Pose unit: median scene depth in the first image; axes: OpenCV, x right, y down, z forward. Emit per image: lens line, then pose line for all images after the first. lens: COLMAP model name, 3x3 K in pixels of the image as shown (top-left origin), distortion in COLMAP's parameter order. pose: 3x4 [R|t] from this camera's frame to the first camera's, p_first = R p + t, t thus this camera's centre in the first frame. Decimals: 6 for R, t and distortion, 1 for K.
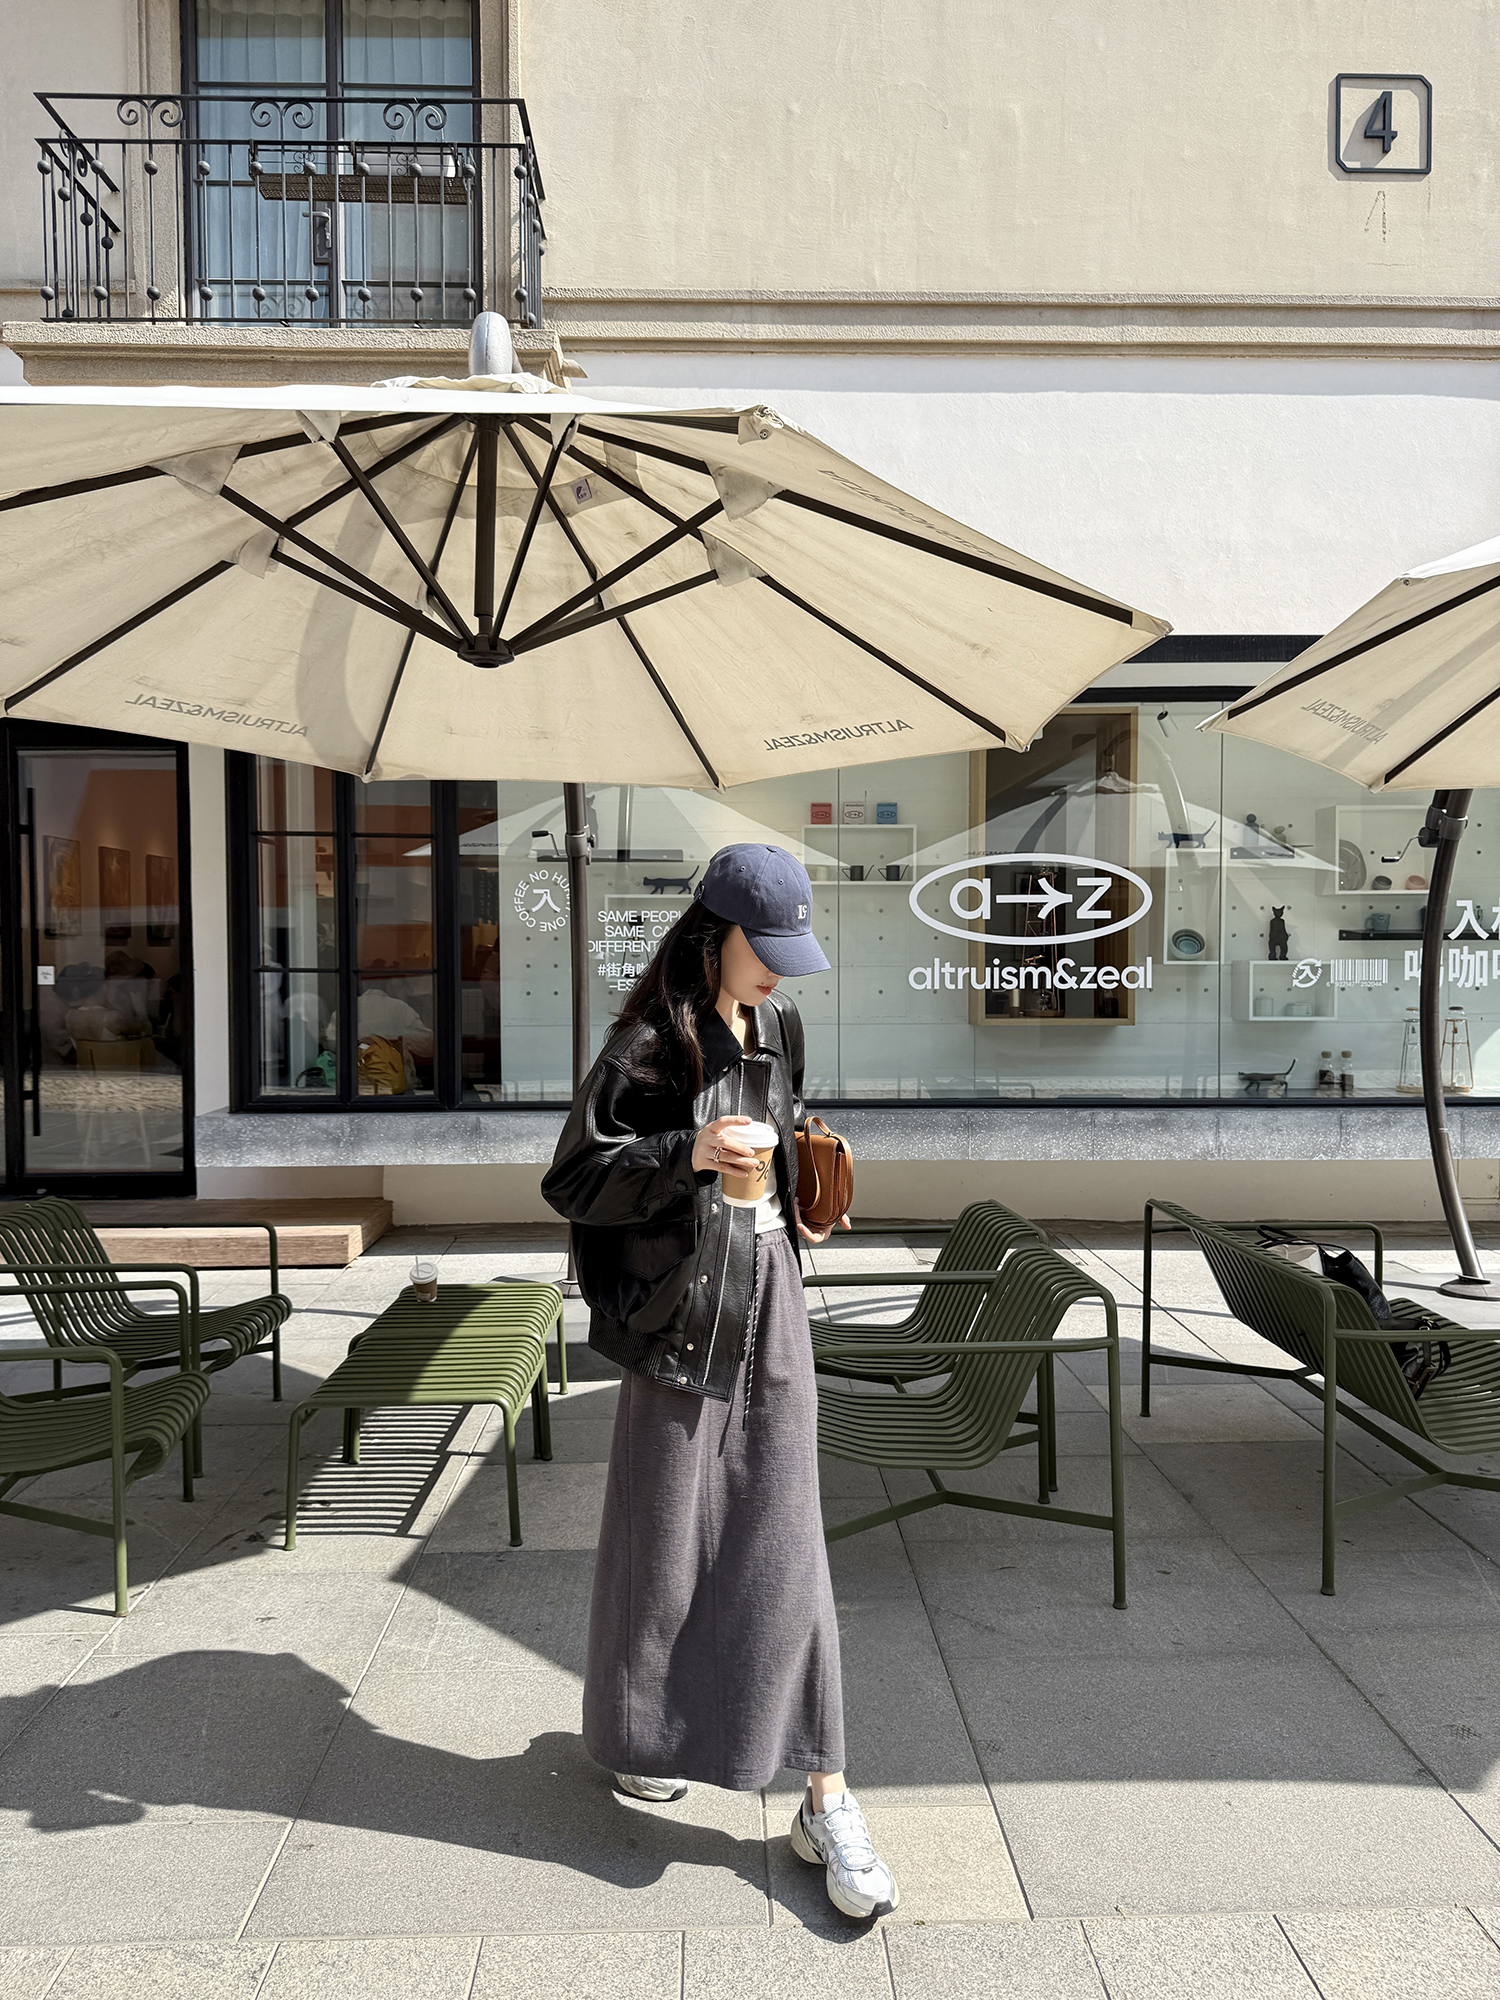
lens RADIAL K [[1390.3, 0, 731.9], [0, 1390.3, 993.1], [0, 0, 1]] dist [0.012452, -0.023809]
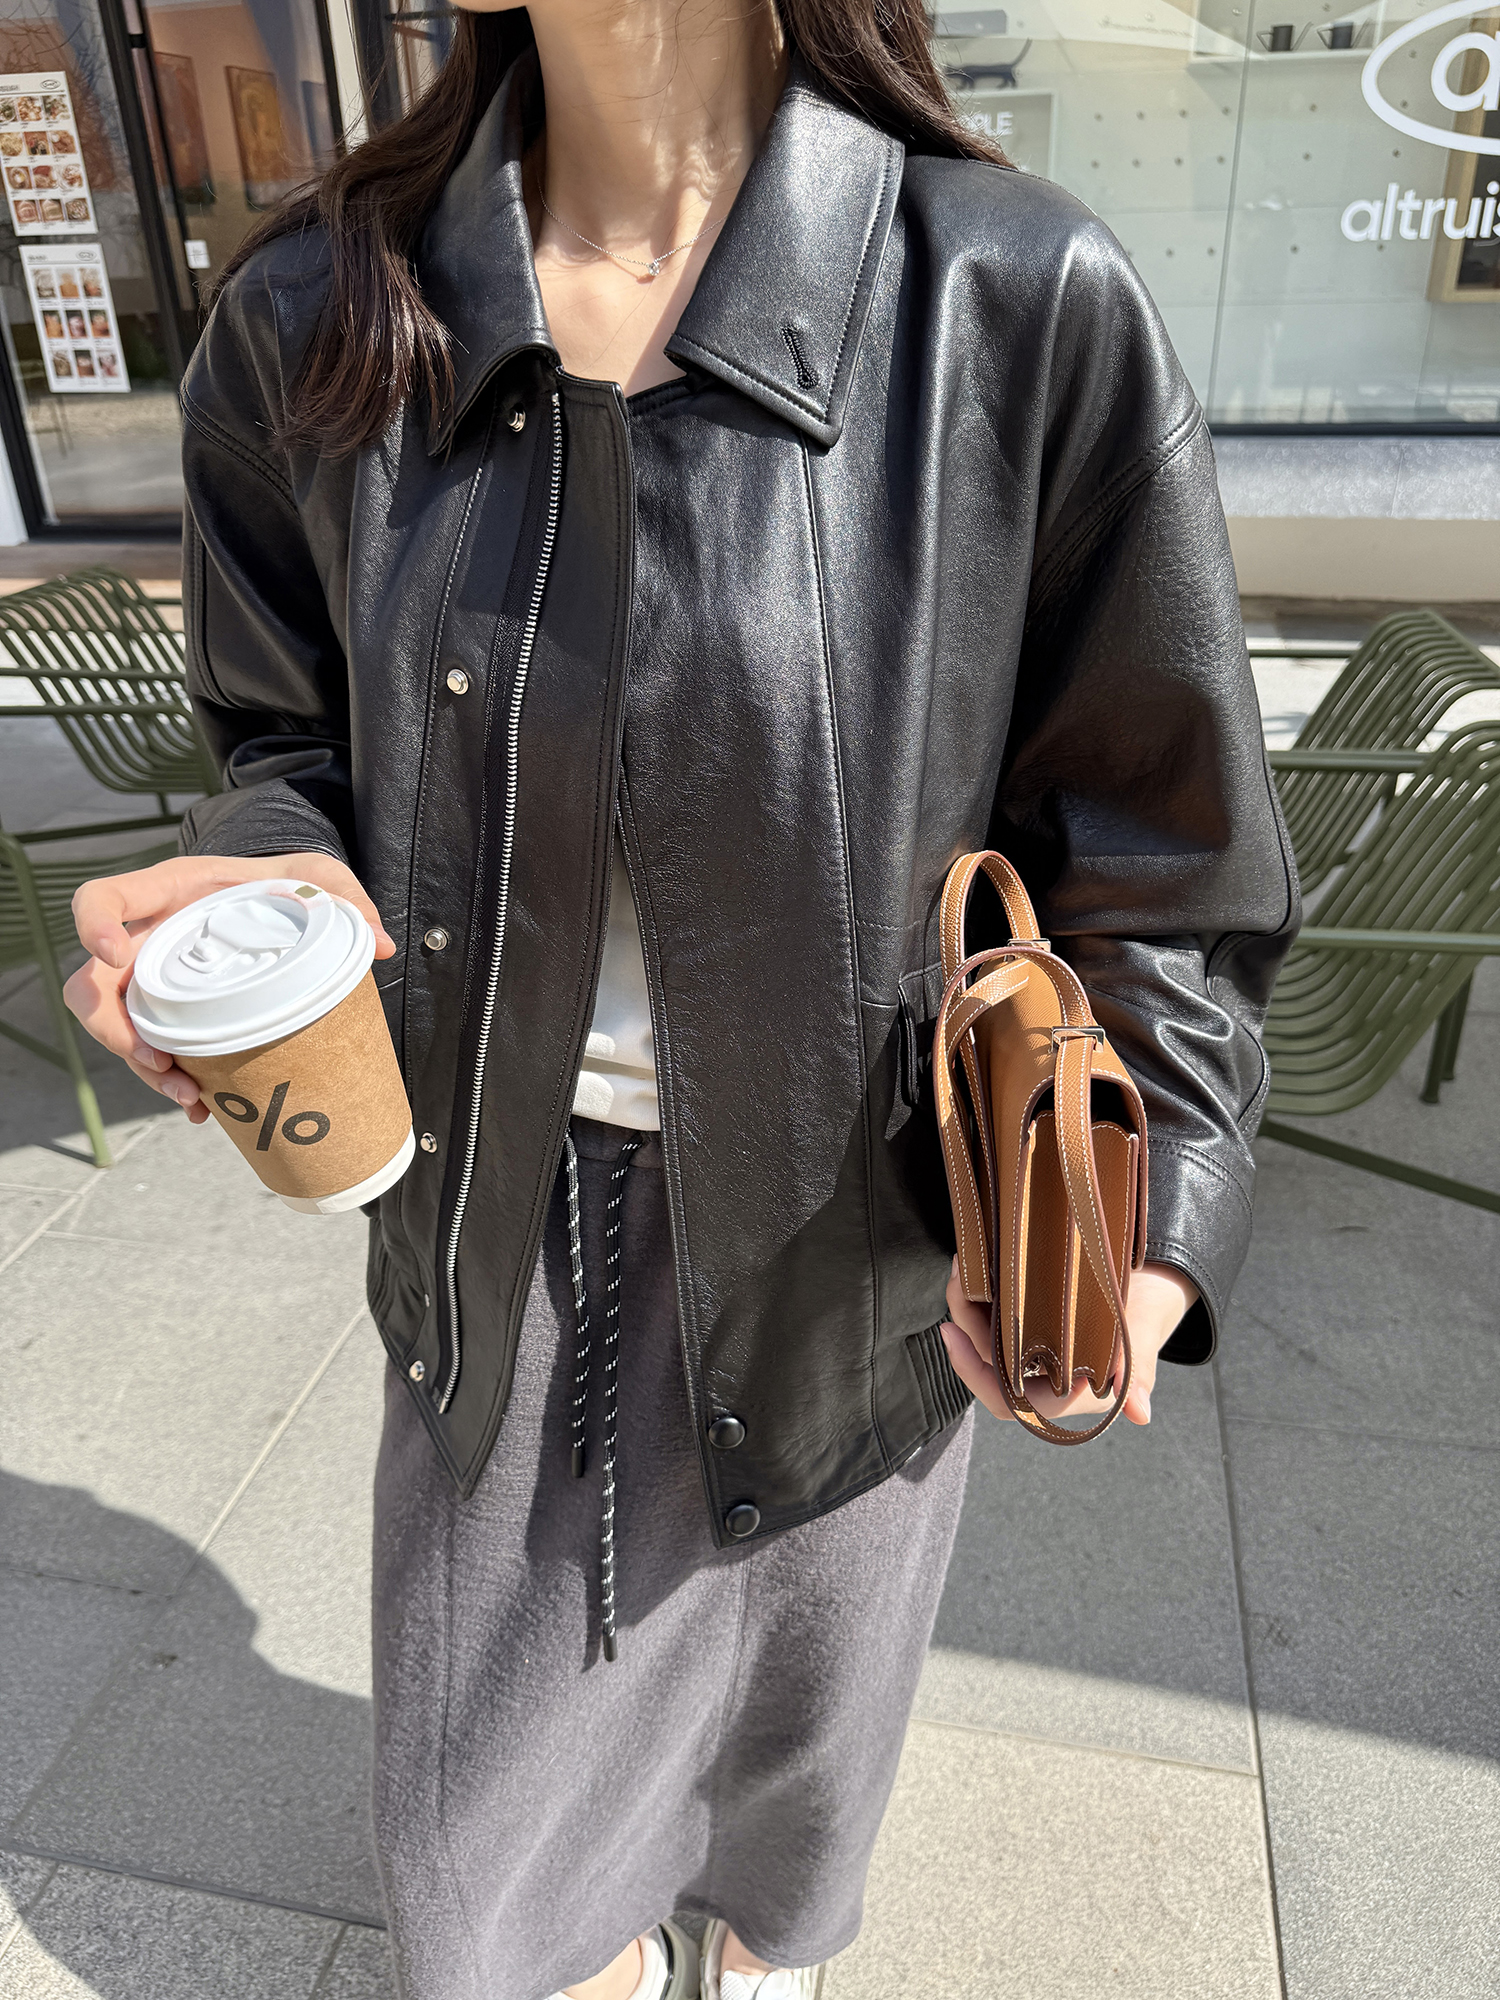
lens RADIAL K [[1390.3, 0, 745.6], [0, 1390.3, 981.5], [0, 0, 1]] dist [0.012452, -0.023809]
pose [[0.972197, 0.086153, -0.217740, 0.029586], [0.021256, 0.893553, 0.448454, 0.010501], [0.233198, -0.440614, 0.866878, 0.226439]]
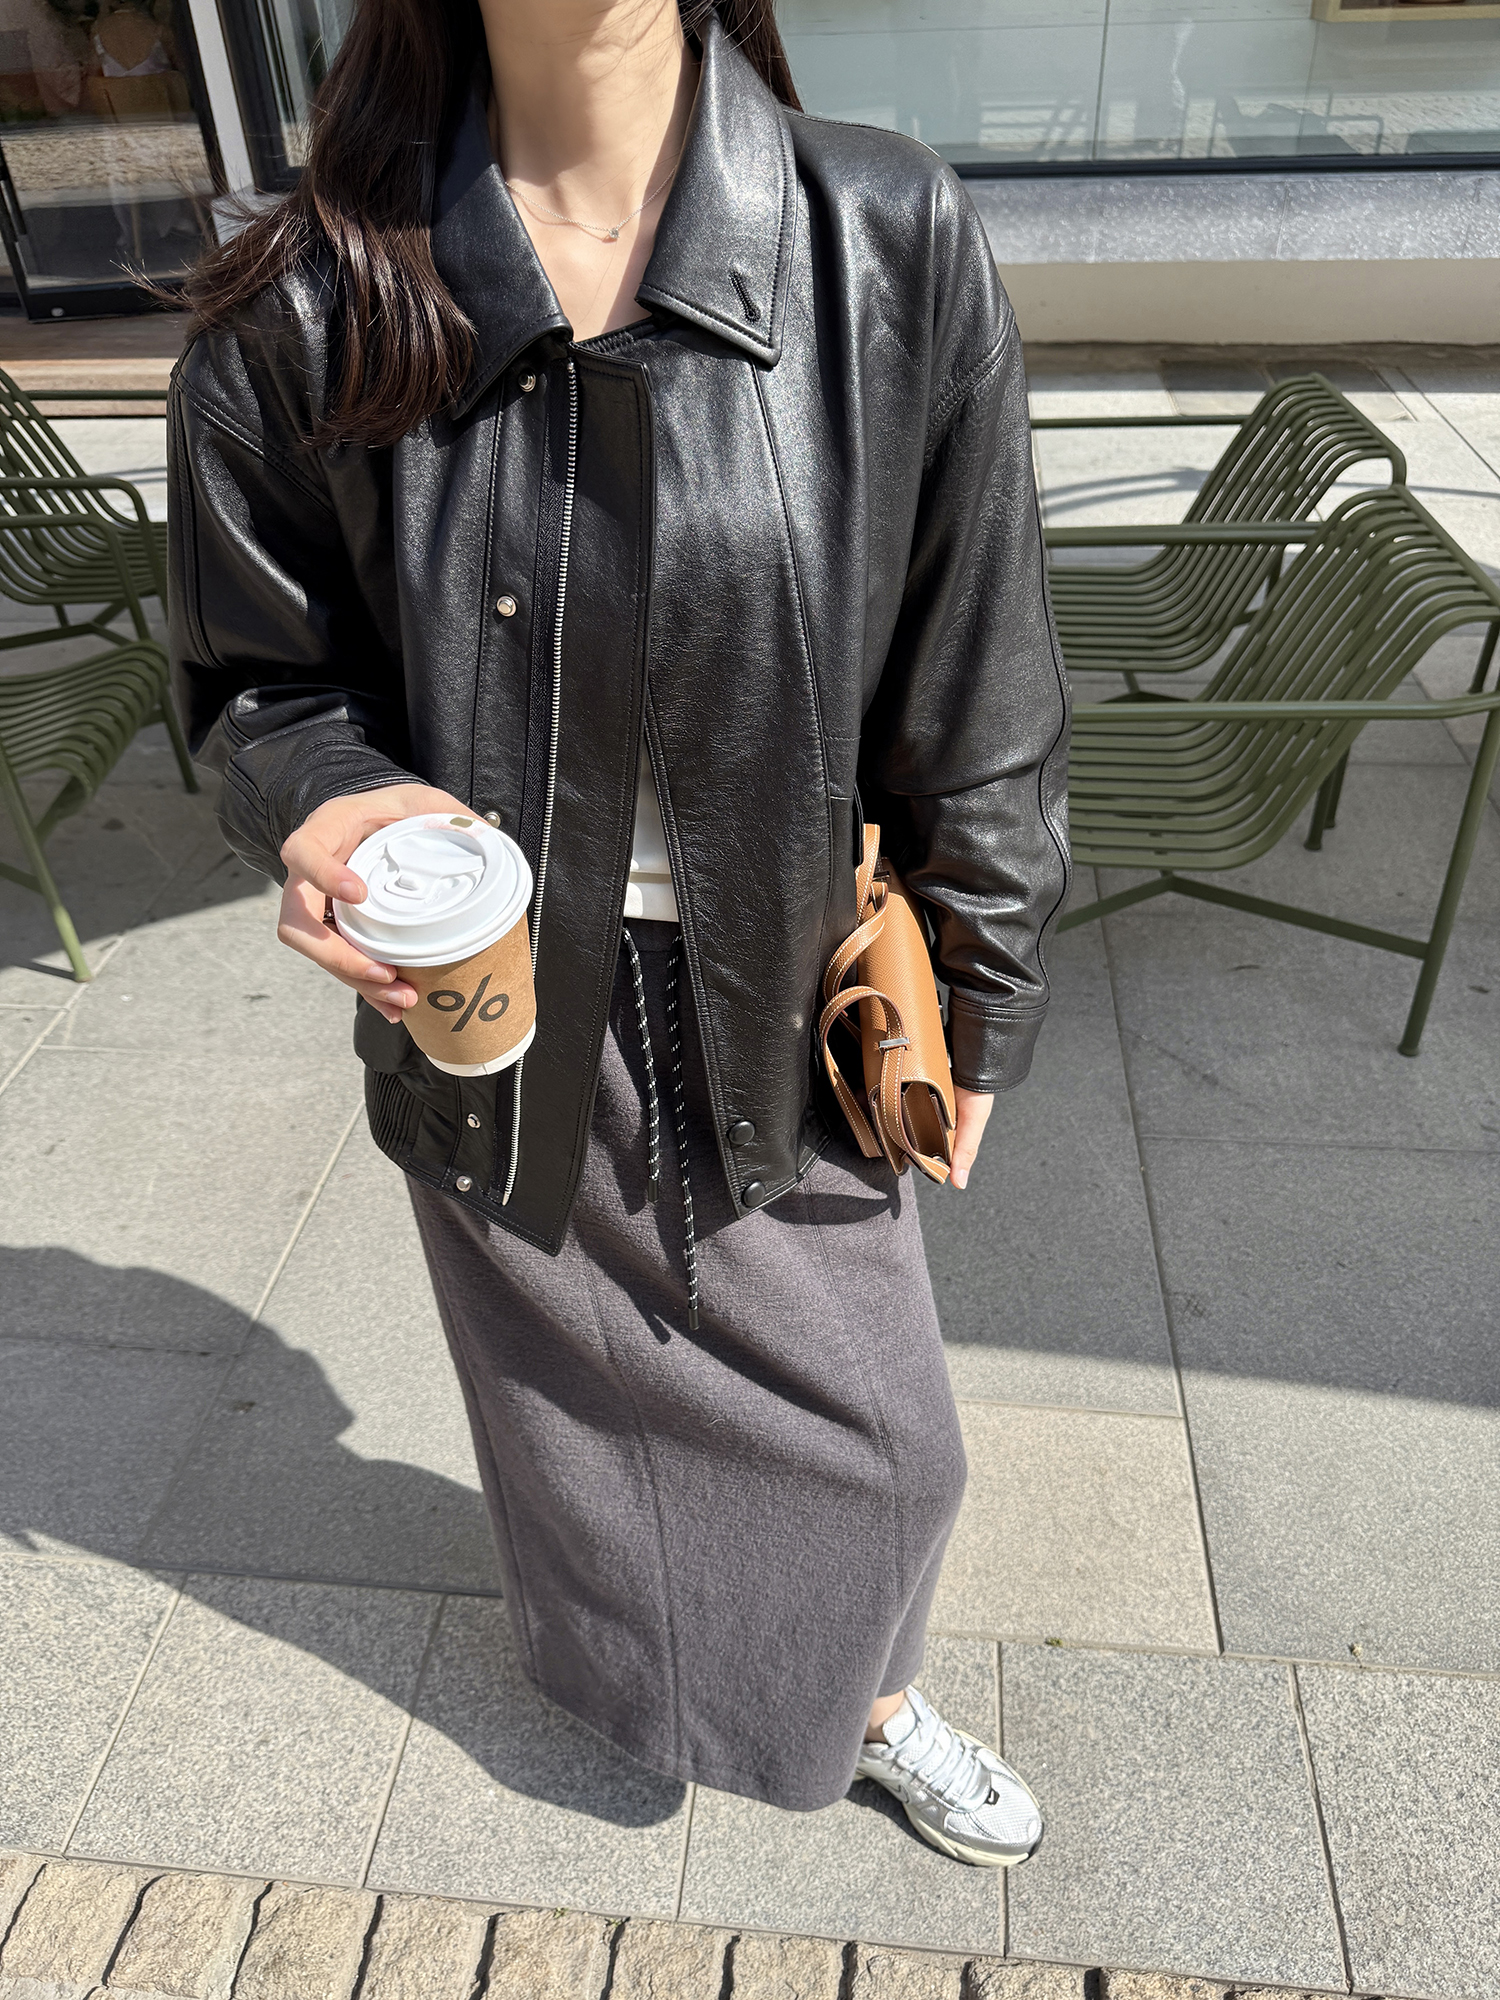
lens RADIAL K [[1390.3, 0, 733.2], [0, 1390.3, 971.0], [0, 0, 1]] dist [0.012452, -0.023809]
pose [[0.989546, 0.059447, -0.131396, 0.015819], [0.029103, 0.810036, 0.585657, -0.006093], [0.141251, -0.583359, 0.799838, 0.204187]]
